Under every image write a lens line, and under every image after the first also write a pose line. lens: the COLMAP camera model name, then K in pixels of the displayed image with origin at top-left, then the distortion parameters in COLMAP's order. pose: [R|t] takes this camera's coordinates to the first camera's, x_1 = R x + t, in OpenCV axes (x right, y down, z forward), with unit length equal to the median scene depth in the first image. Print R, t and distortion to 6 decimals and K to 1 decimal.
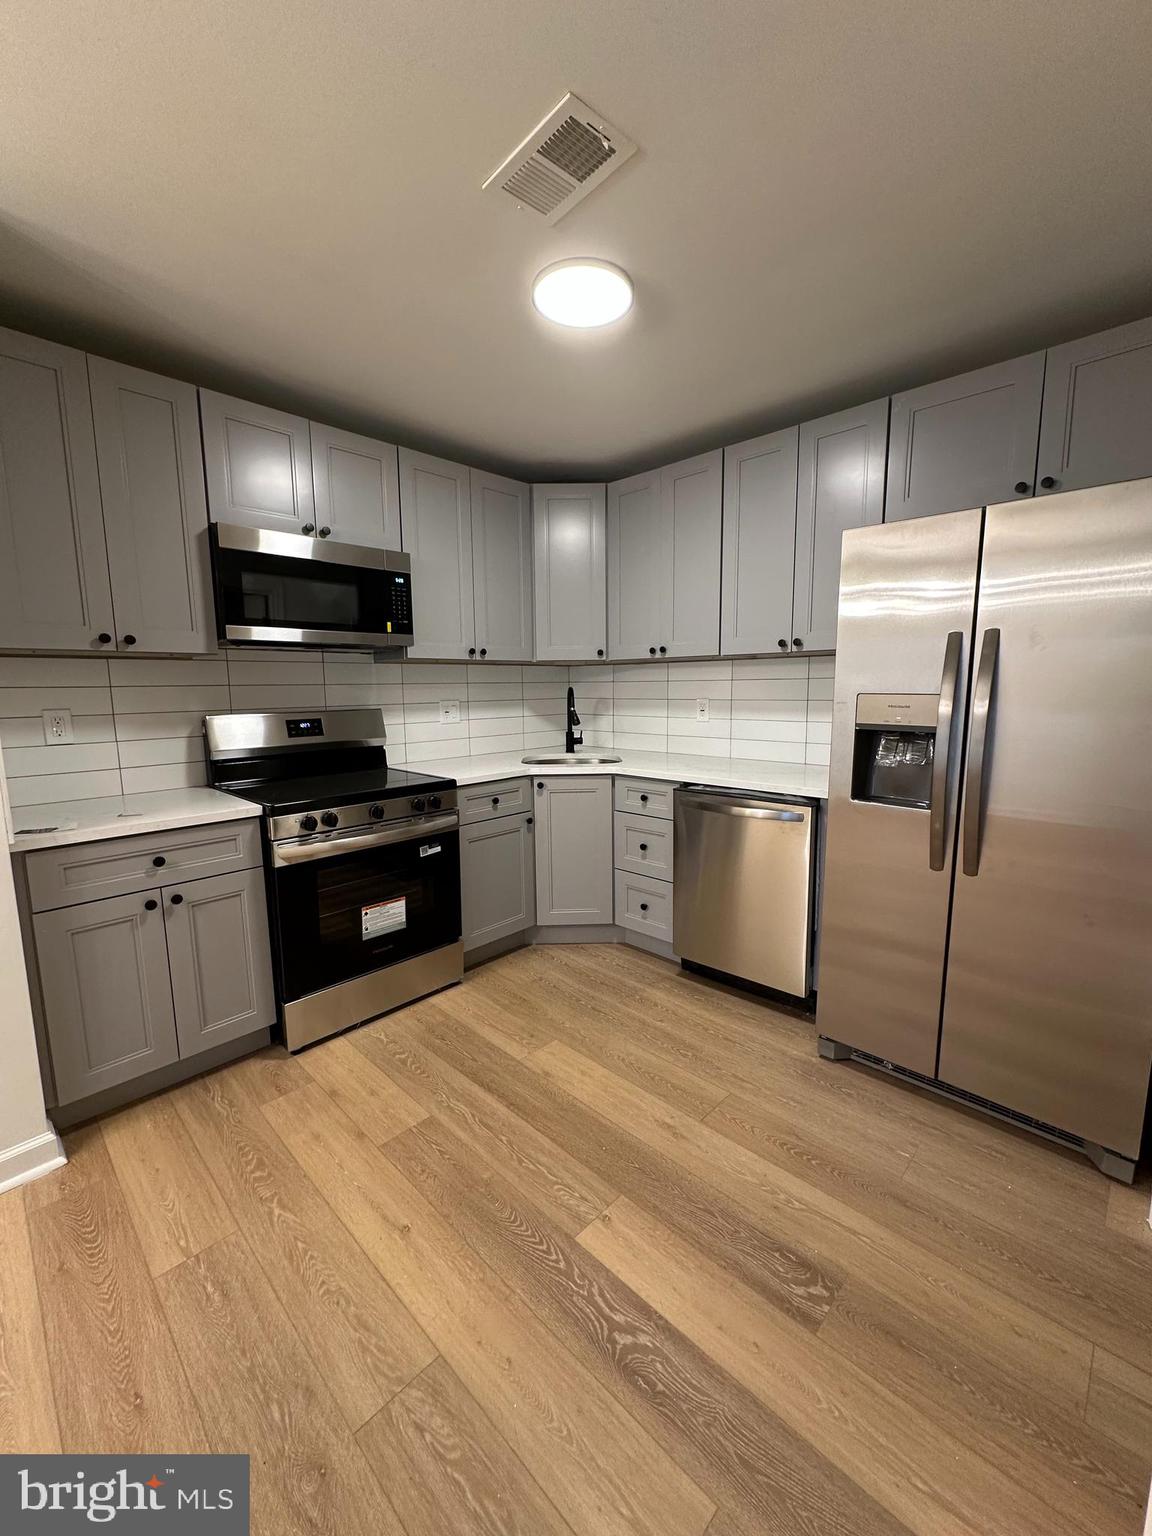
lens RADIAL K [[611.5, 0, 572.1], [0, 611.5, 764.5], [0, 0, 1]] dist [-0.001533, 0.001144]
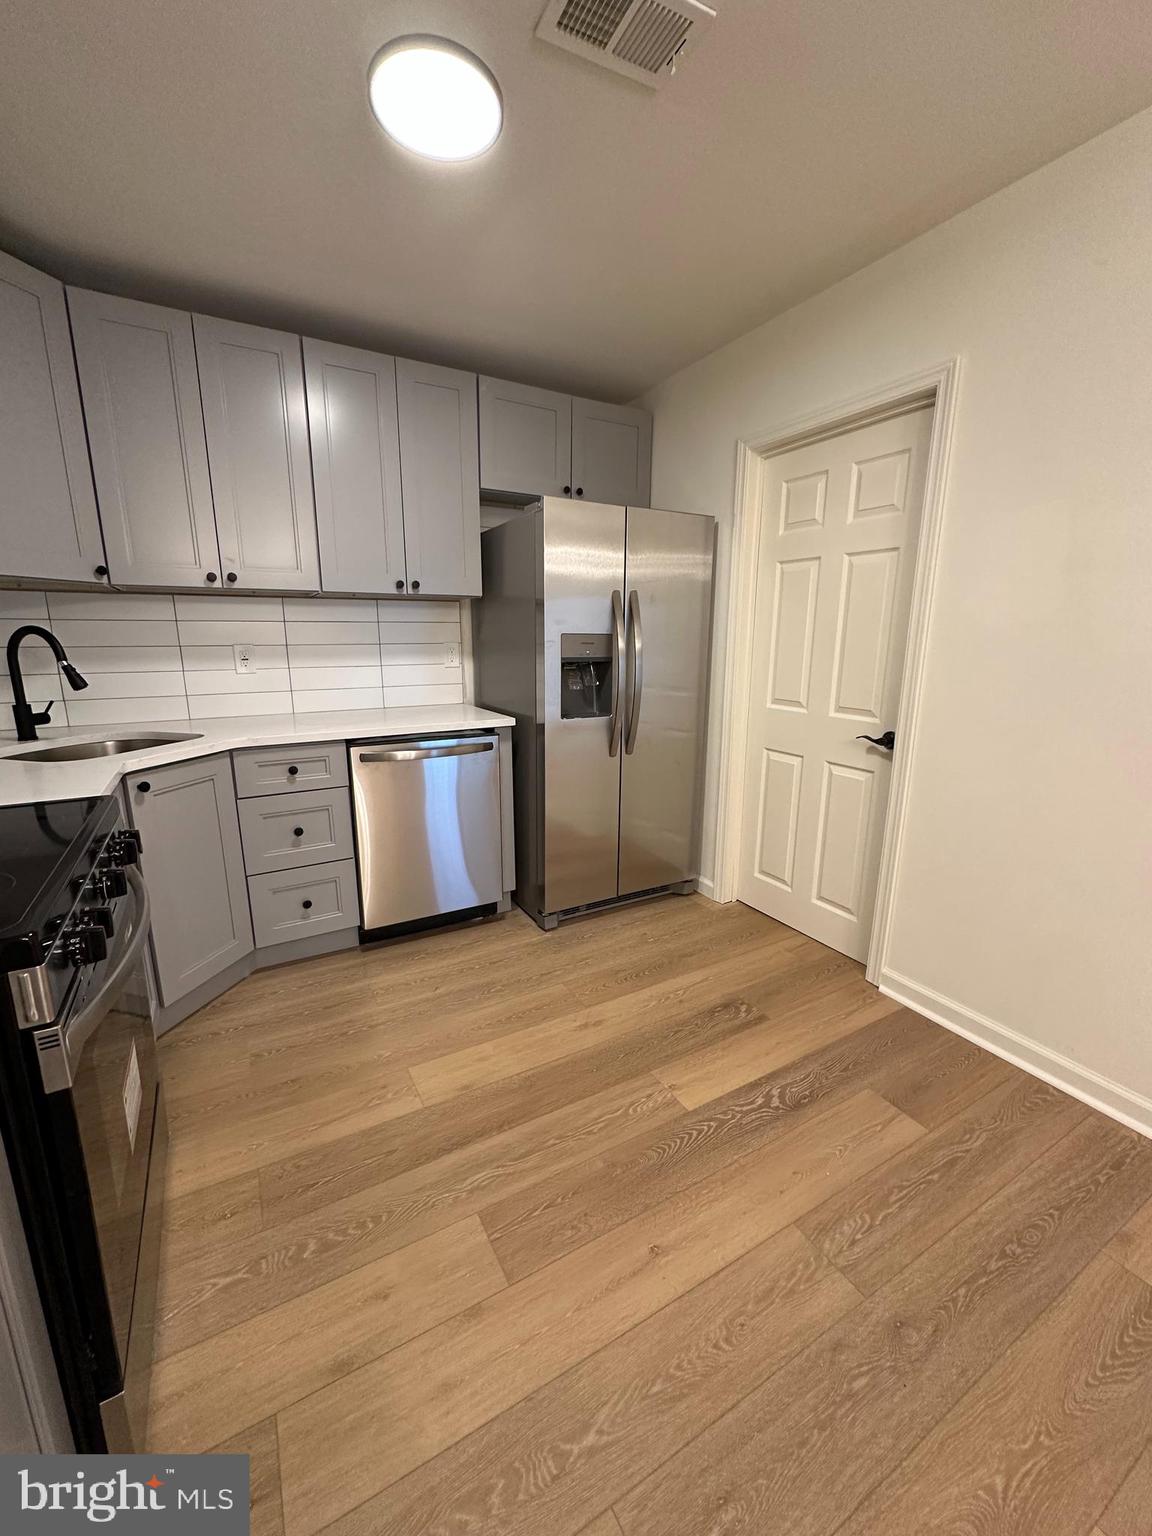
lens RADIAL K [[611.5, 0, 569.4], [0, 611.5, 769.1], [0, 0, 1]] dist [-0.001533, 0.001144]
pose [[0.280833, -0.196133, 0.939502, -0.950086], [0.120175, 0.978378, 0.168327, -0.067134], [-0.952203, 0.065632, 0.298331, 0.780214]]
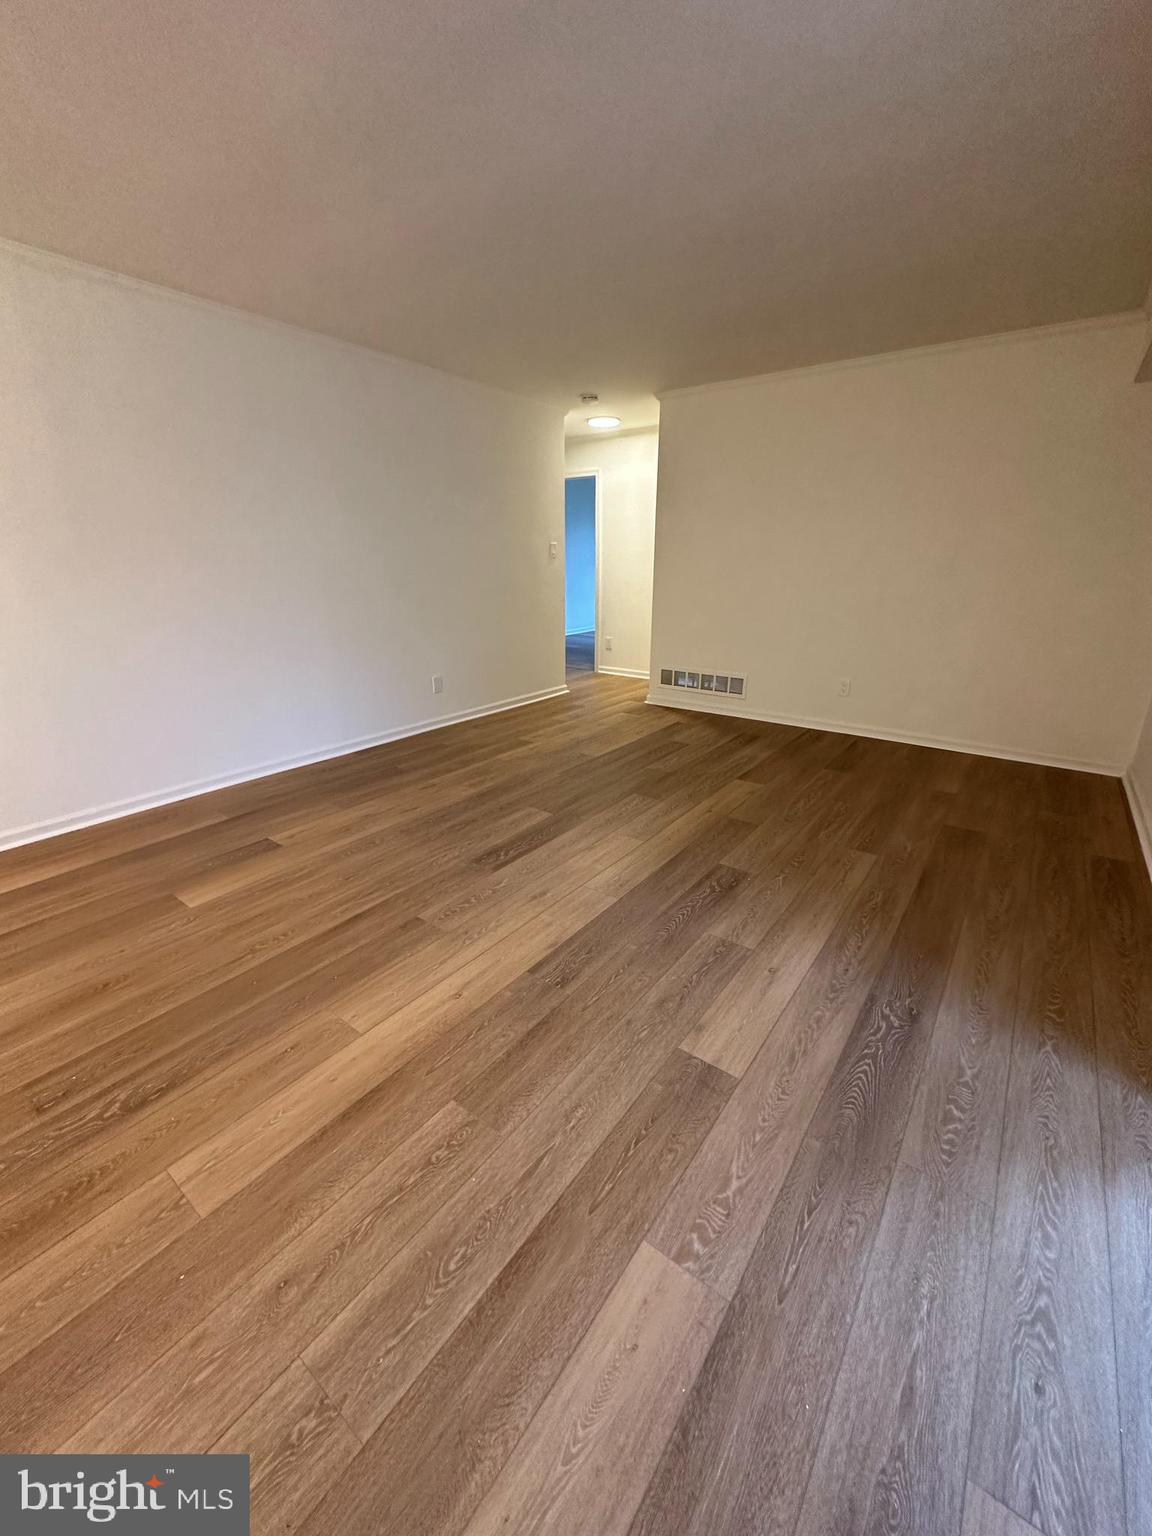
lens RADIAL K [[611.5, 0, 580.2], [0, 611.5, 770.2], [0, 0, 1]] dist [-0.001533, 0.001144]
pose [[-0.136835, -0.314402, 0.939376, -1.062714], [0.128937, 0.934576, 0.331577, -0.110775], [-0.982167, 0.166492, -0.087344, 1.184321]]
